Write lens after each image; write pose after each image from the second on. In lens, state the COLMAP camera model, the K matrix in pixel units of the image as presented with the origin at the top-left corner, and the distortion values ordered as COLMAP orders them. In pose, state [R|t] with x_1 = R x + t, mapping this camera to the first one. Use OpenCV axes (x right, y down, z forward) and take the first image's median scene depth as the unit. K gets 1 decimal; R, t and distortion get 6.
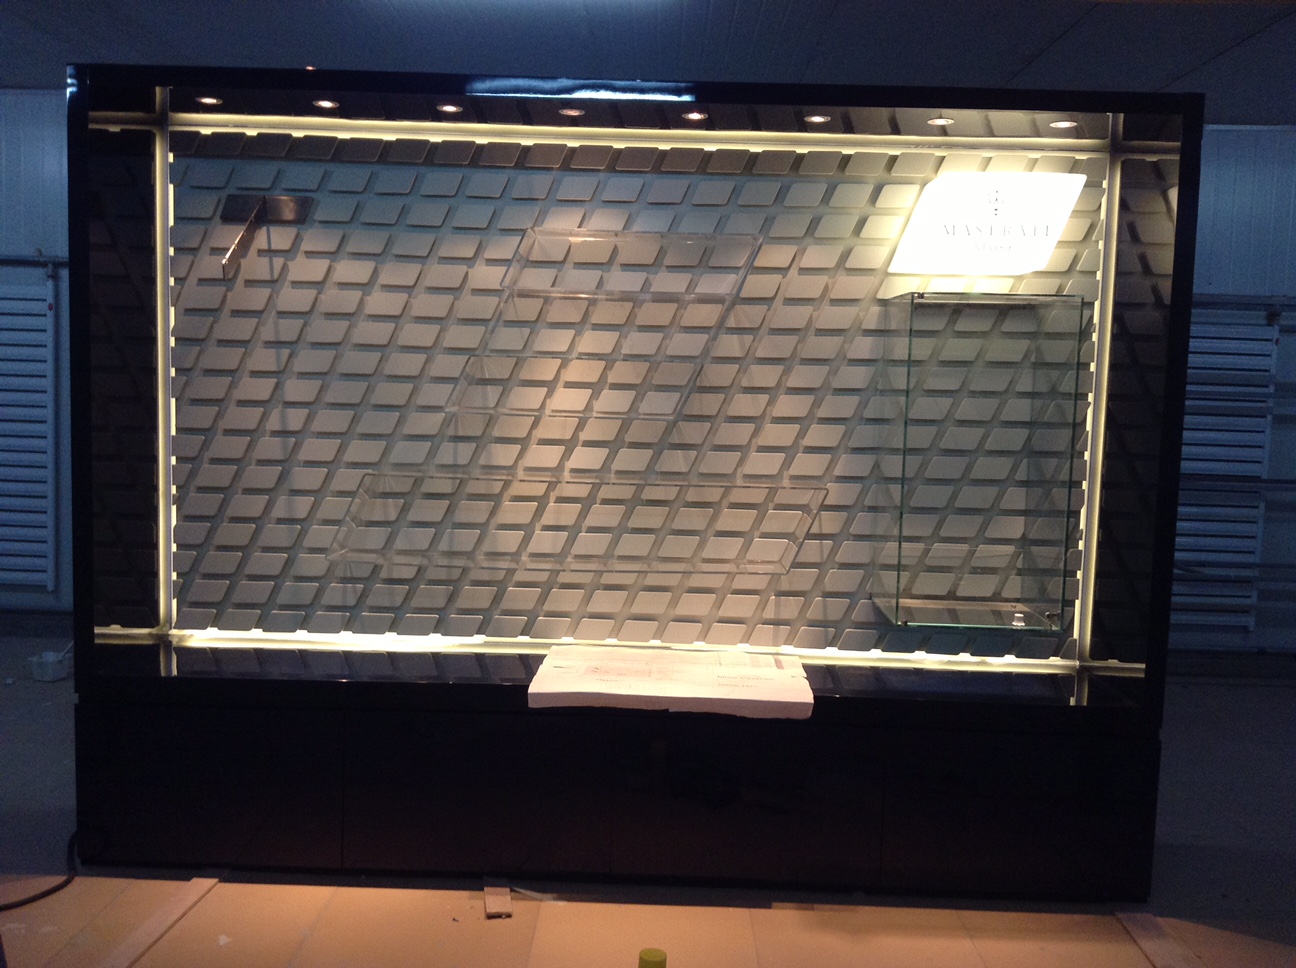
lens RADIAL K [[1245.6, 0, 648.0], [0, 1245.6, 484.0], [0, 0, 1]] dist [0.061661, -0.003714]
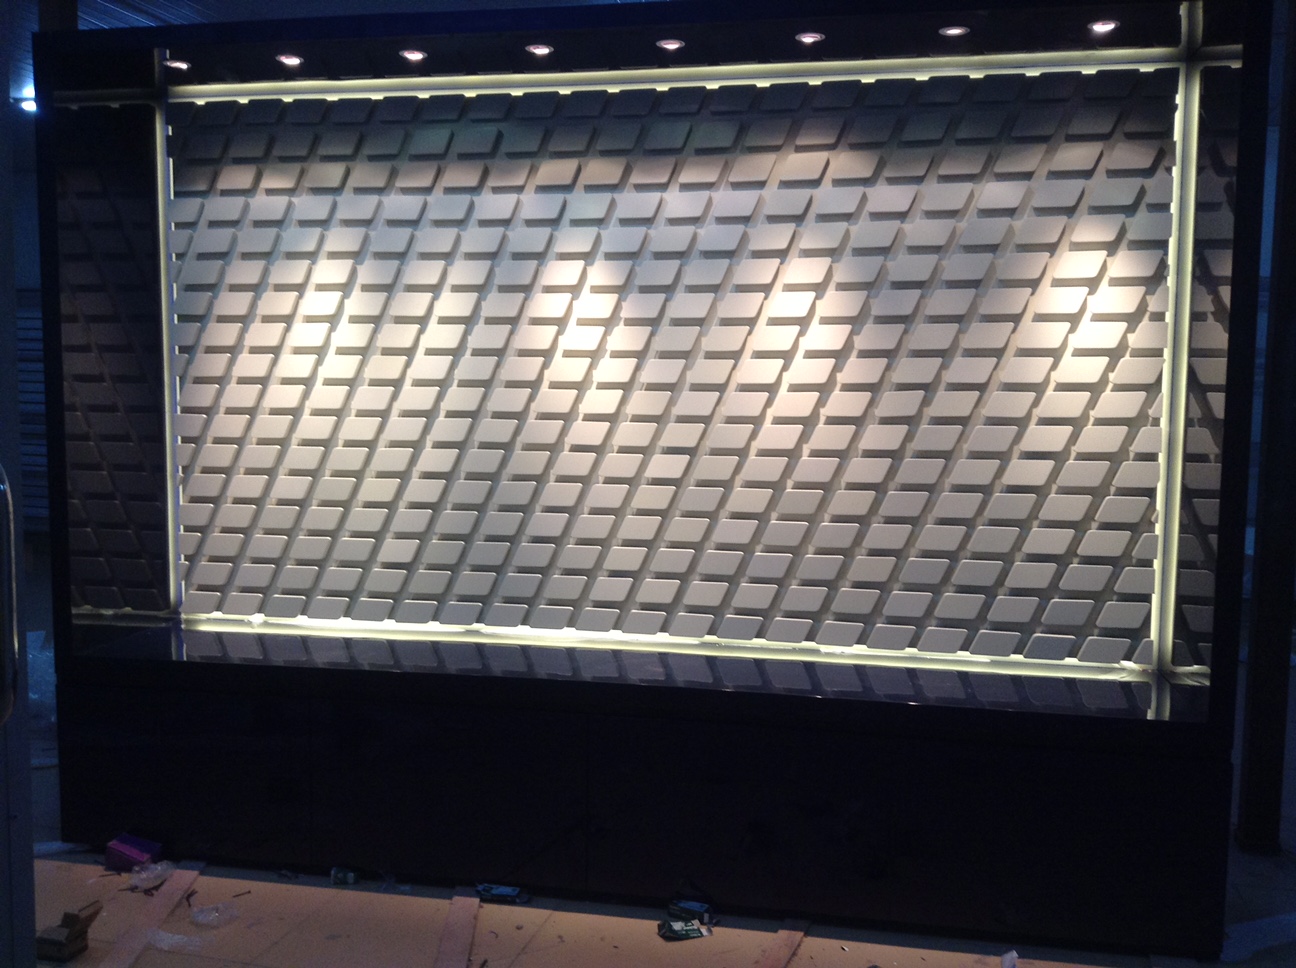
lens RADIAL K [[1400.1, 0, 648.0], [0, 1400.1, 484.0], [0, 0, 1]] dist [0.046474, -0.000630]
pose [[0.977596, -0.003924, -0.210454, 0.213304], [0.006424, 0.999917, 0.011196, 0.005456], [0.210392, -0.012297, 0.977540, 0.002036]]
